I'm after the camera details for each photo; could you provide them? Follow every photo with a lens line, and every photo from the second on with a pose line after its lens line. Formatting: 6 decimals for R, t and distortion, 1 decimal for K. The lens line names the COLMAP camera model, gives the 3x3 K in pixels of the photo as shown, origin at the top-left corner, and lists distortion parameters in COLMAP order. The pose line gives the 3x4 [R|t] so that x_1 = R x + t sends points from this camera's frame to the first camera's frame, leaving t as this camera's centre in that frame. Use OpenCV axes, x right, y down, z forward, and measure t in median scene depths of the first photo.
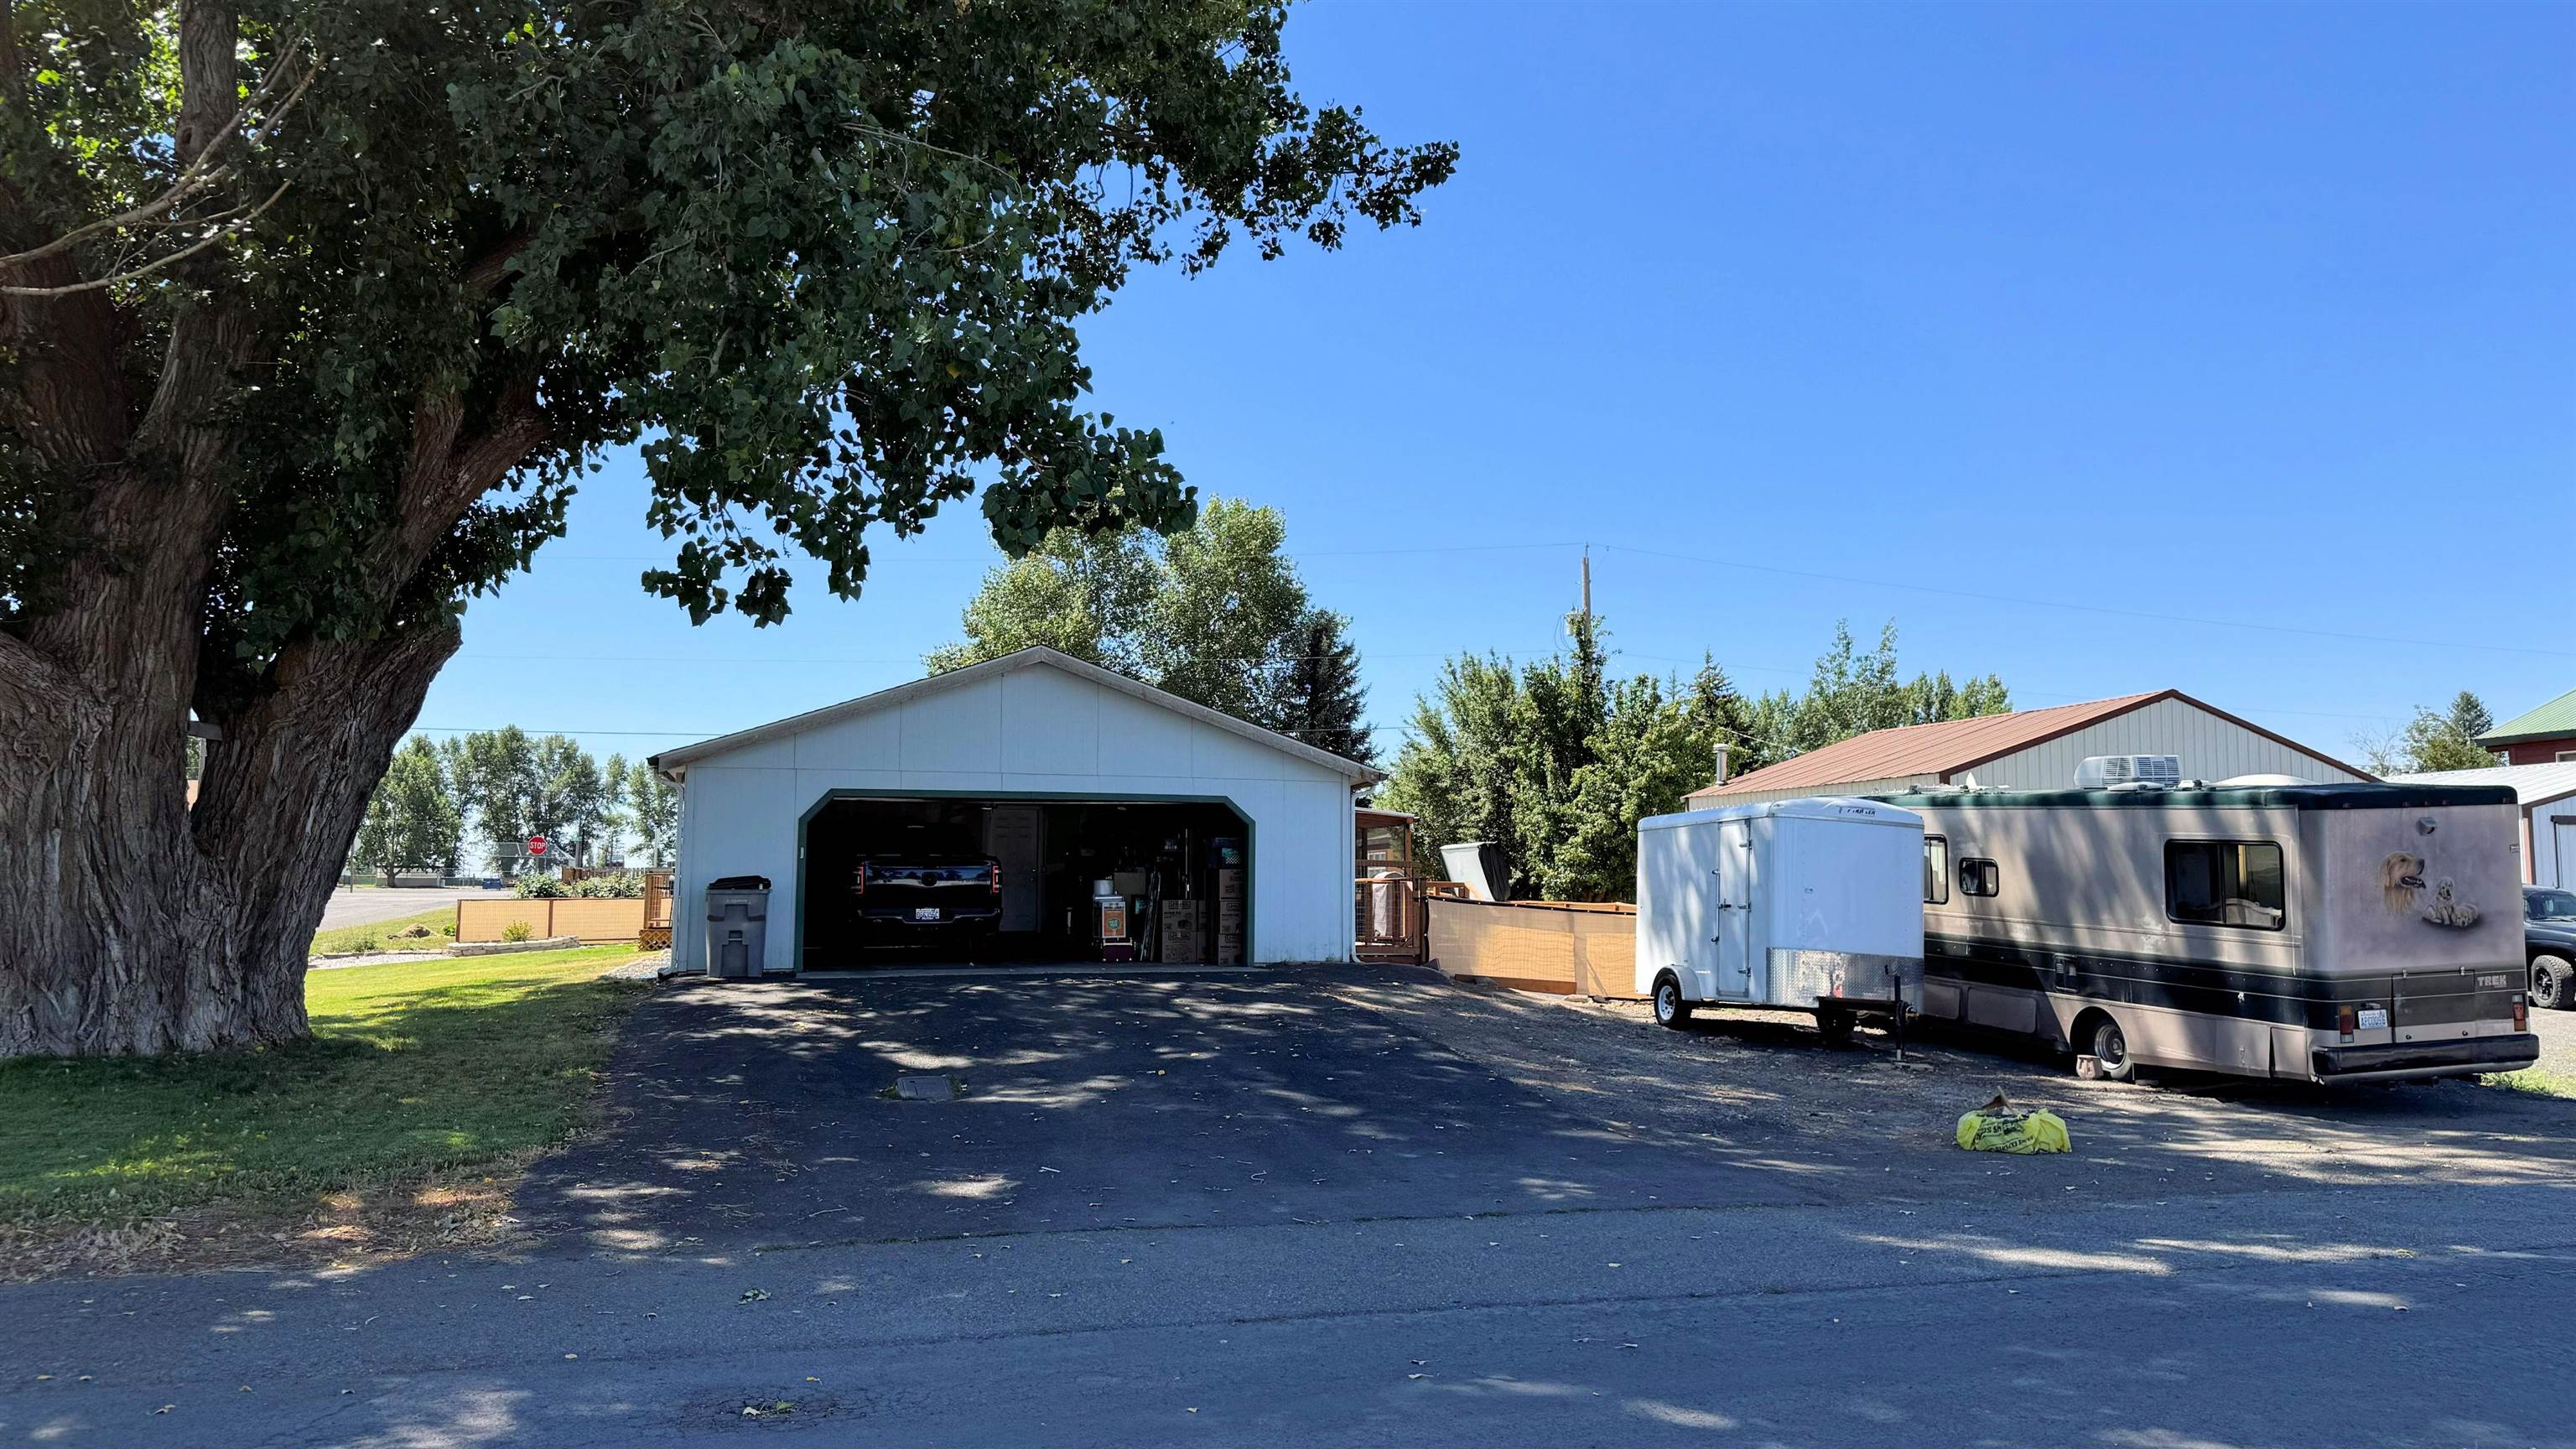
lens RADIAL K [[1929.6, 0, 1288.7], [0, 1929.6, 729.4], [0, 0, 1]] dist [0.026065, 0.010708]
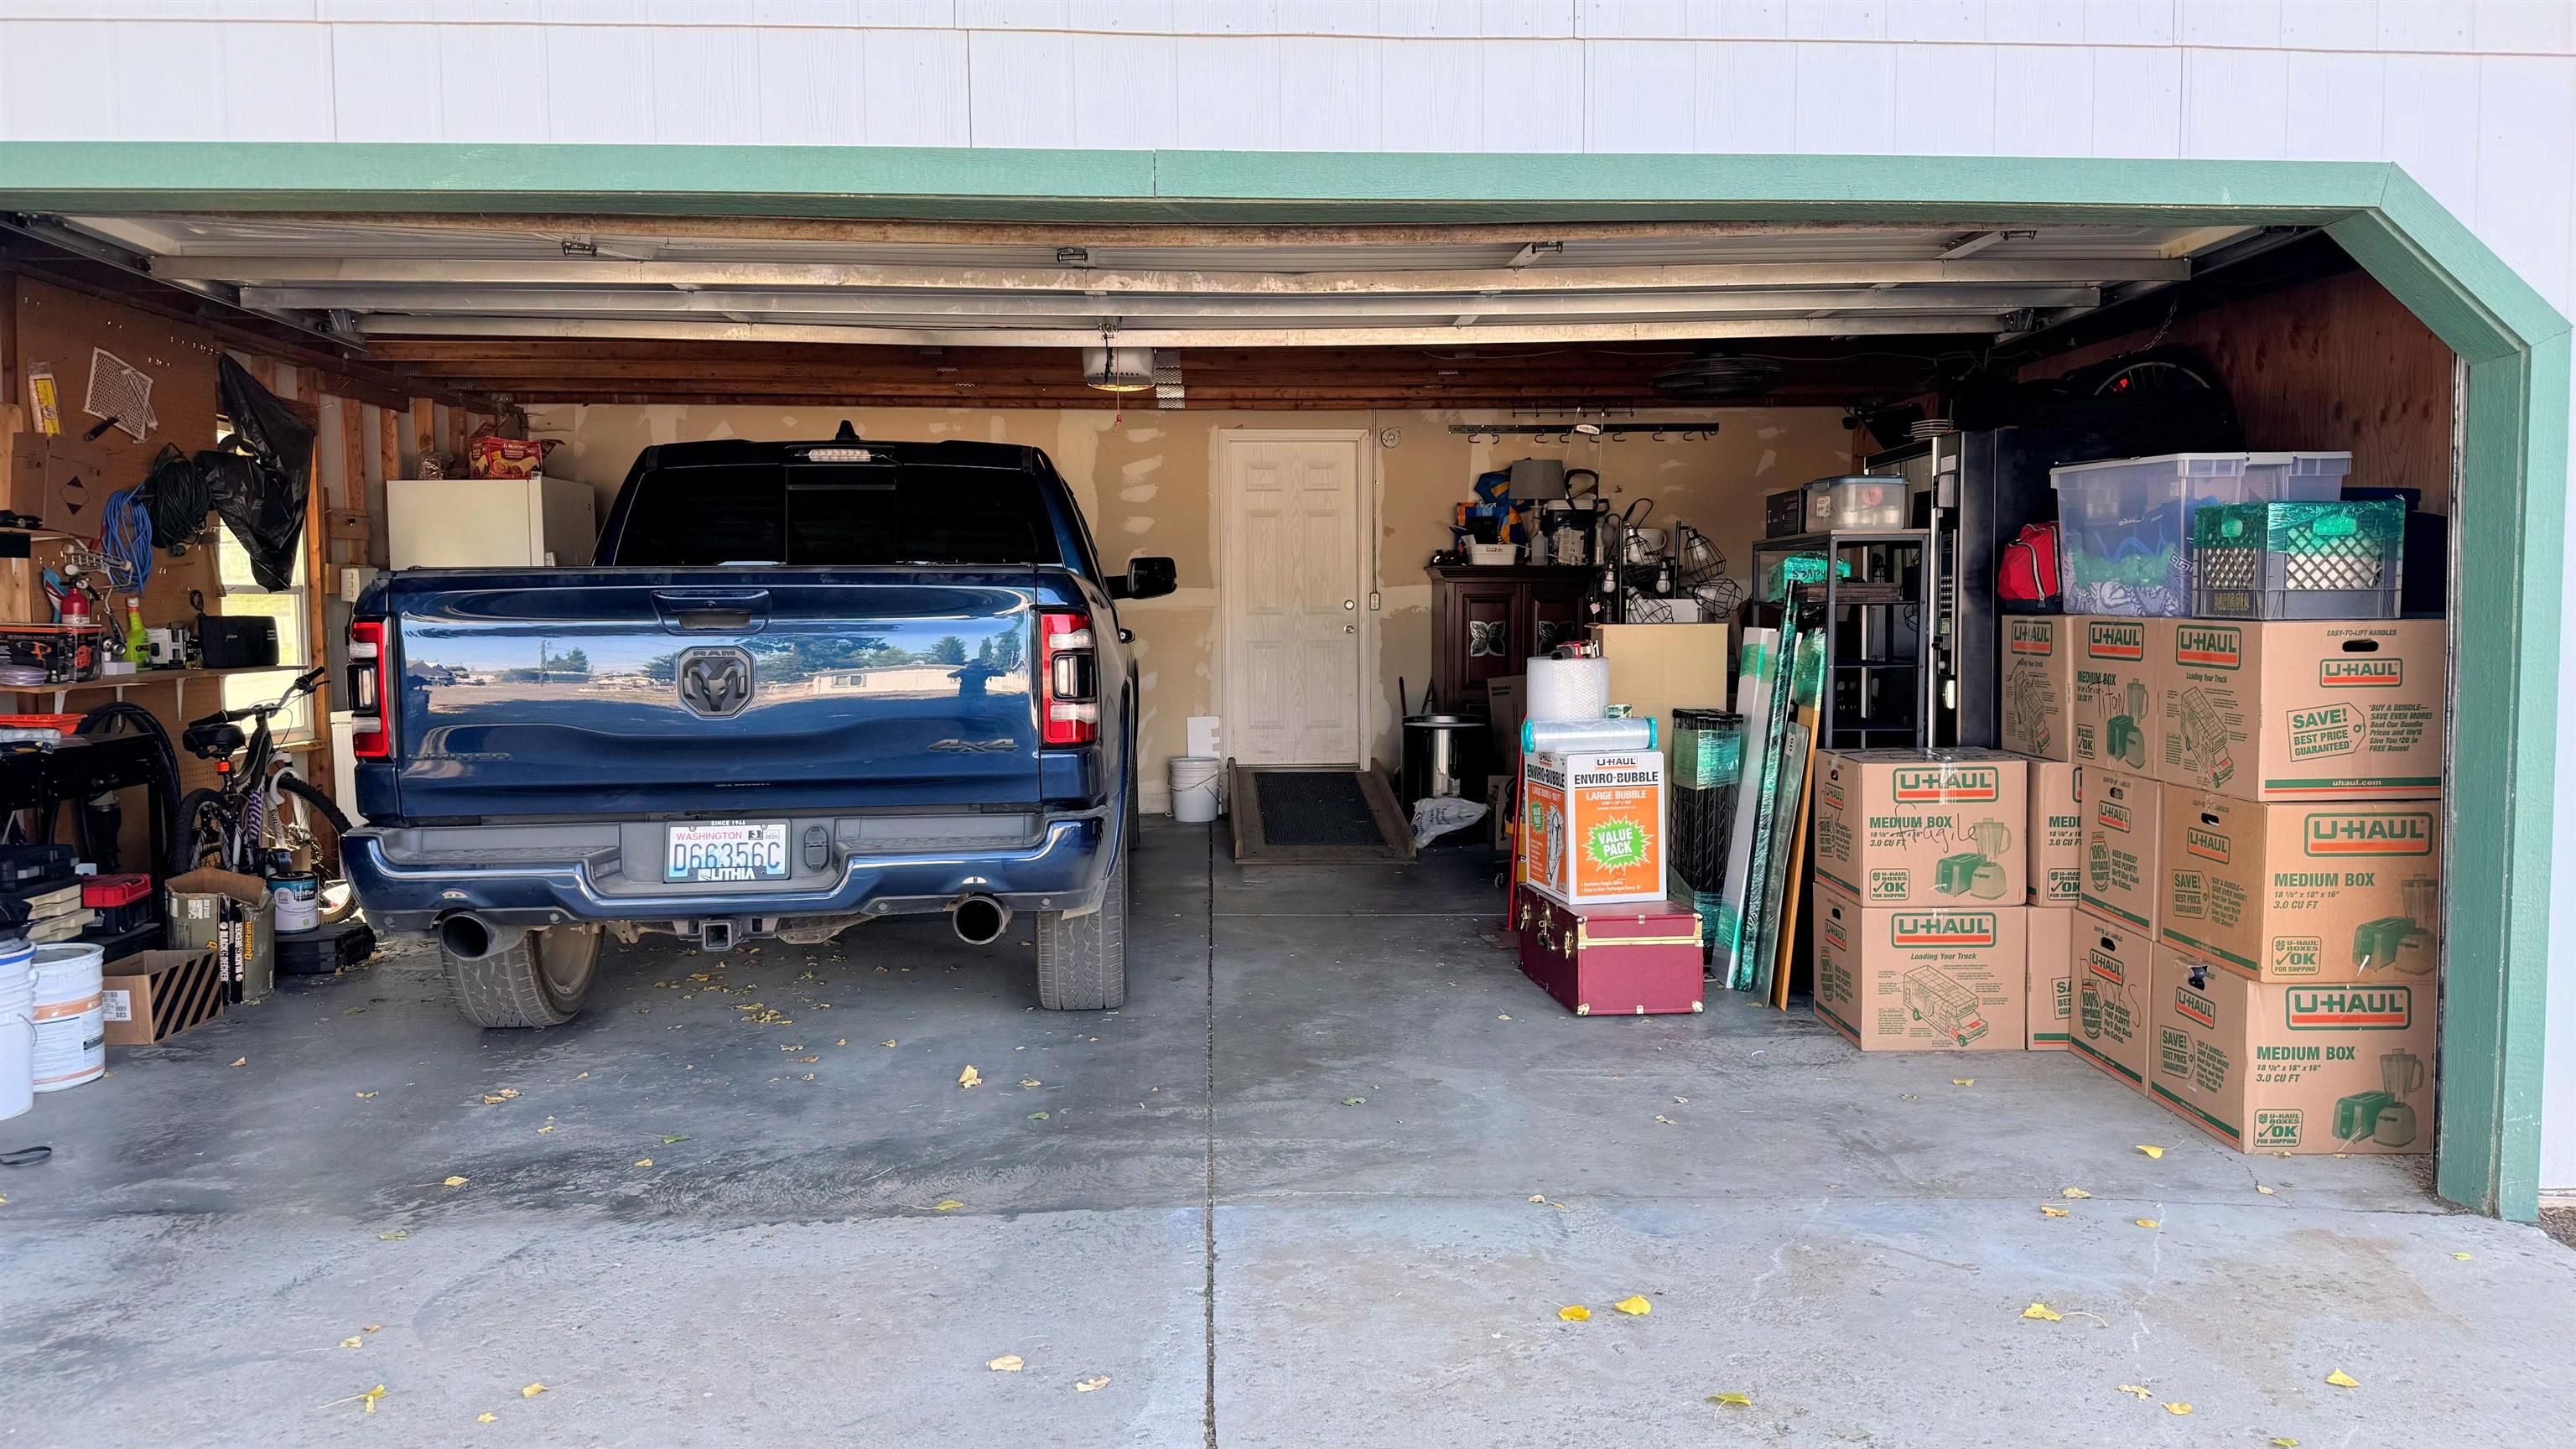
lens RADIAL K [[1929.6, 0, 1287.6], [0, 1929.6, 725.2], [0, 0, 1]] dist [0.026065, 0.010708]
pose [[0.982223, 0.012595, -0.187292, -0.086906], [0.015123, 0.989194, 0.145832, 0.051918], [0.187105, -0.146072, 0.971419, 0.774392]]
